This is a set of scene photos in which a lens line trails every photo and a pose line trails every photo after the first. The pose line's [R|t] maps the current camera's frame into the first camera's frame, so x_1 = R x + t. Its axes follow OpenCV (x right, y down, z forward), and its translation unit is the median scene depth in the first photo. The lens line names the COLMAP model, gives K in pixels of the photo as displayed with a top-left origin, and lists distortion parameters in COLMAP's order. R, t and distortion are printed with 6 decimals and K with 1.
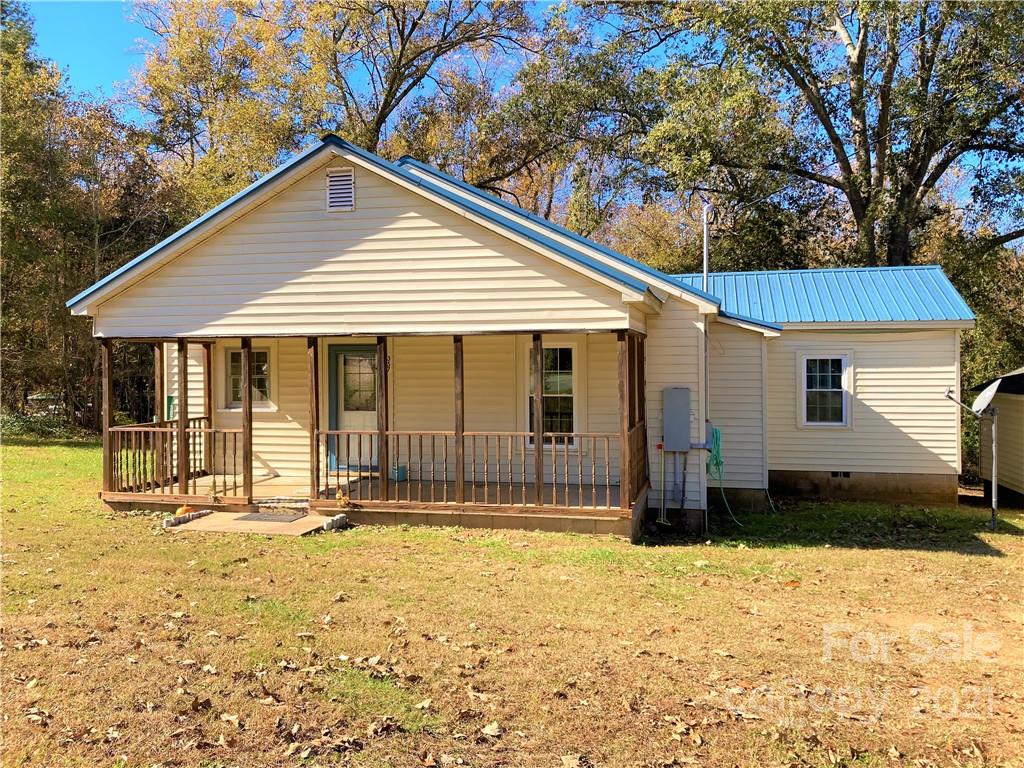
lens RADIAL K [[837.0, 0, 545.8], [0, 837.0, 383.3], [0, 0, 1]] dist [0.083916, -0.188607]
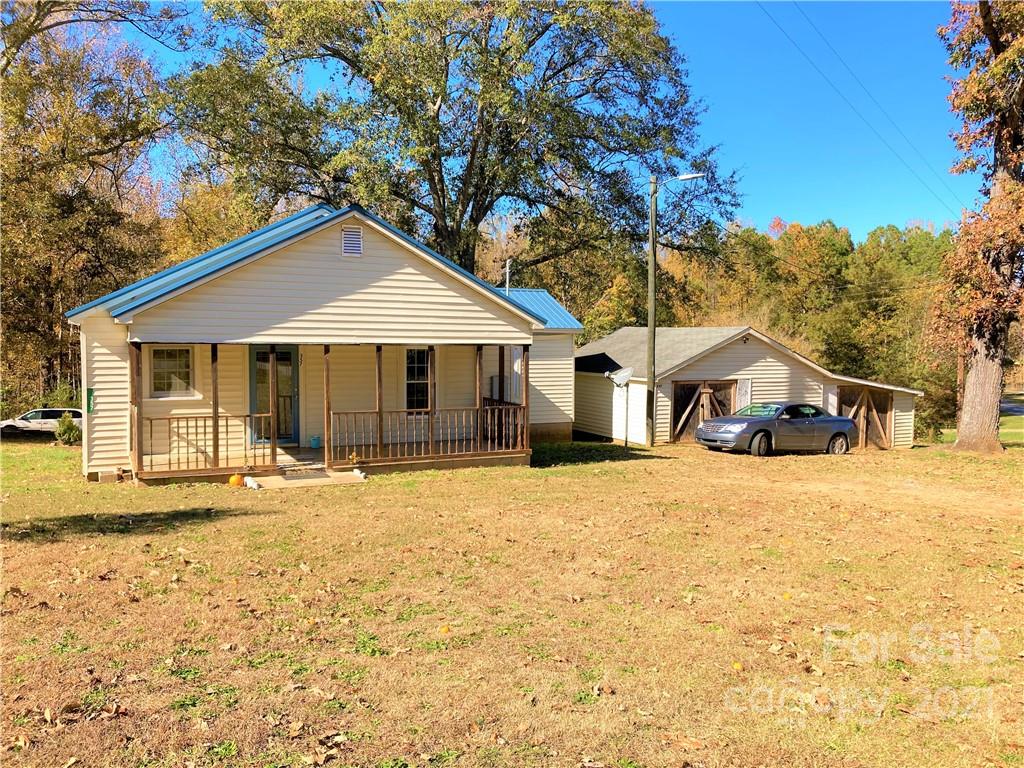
lens RADIAL K [[837.0, 0, 545.8], [0, 837.0, 383.3], [0, 0, 1]] dist [0.083916, -0.188607]
pose [[0.755036, -0.023321, 0.655268, -0.875380], [-0.006092, 0.999075, 0.042576, -0.051016], [-0.655655, -0.036138, 0.754195, -0.270311]]
